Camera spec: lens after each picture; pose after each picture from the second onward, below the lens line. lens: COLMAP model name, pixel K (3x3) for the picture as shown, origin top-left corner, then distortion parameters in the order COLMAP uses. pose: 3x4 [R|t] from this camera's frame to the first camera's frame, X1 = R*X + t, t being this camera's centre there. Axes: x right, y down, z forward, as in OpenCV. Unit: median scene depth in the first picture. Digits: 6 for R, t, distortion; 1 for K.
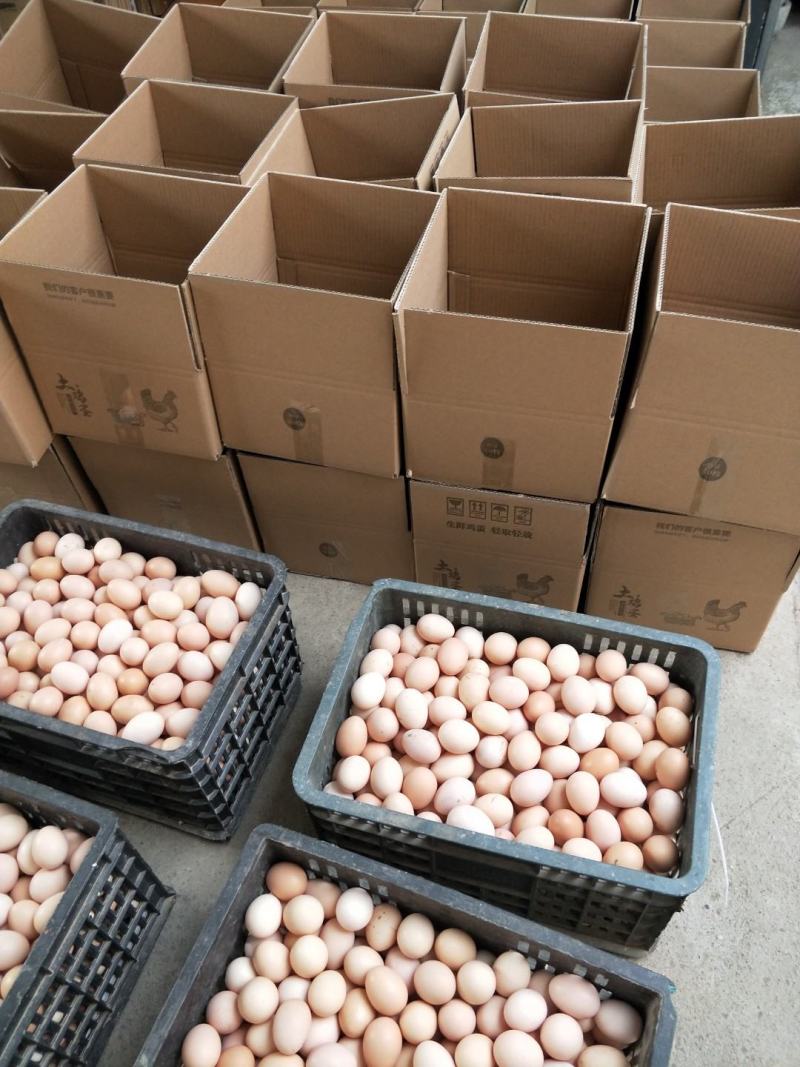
lens RADIAL K [[849.1, 0, 403.0], [0, 849.1, 531.8], [0, 0, 1]] dist [0.018226, -0.035010]
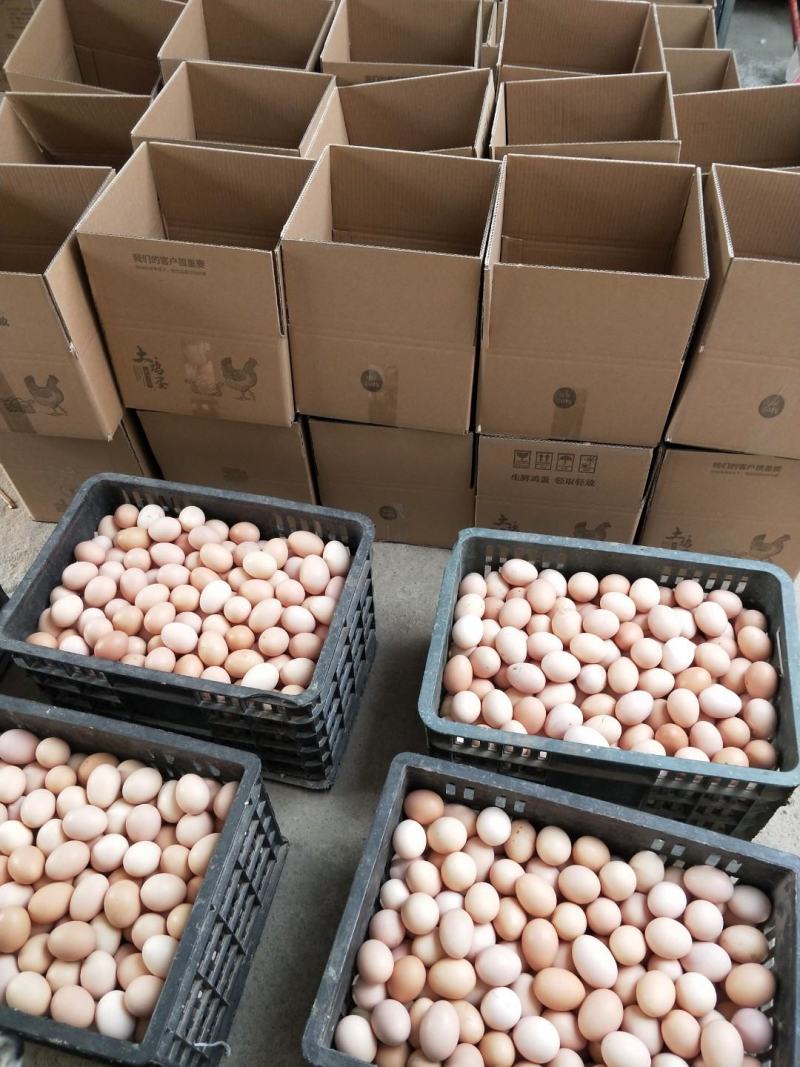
lens RADIAL K [[849.1, 0, 397.5], [0, 849.1, 534.8], [0, 0, 1]] dist [0.018226, -0.035010]
pose [[0.995798, -0.056138, 0.072351, -0.192766], [0.055978, 0.998423, 0.004239, 0.056493], [-0.072475, -0.000171, 0.997370, -0.043845]]
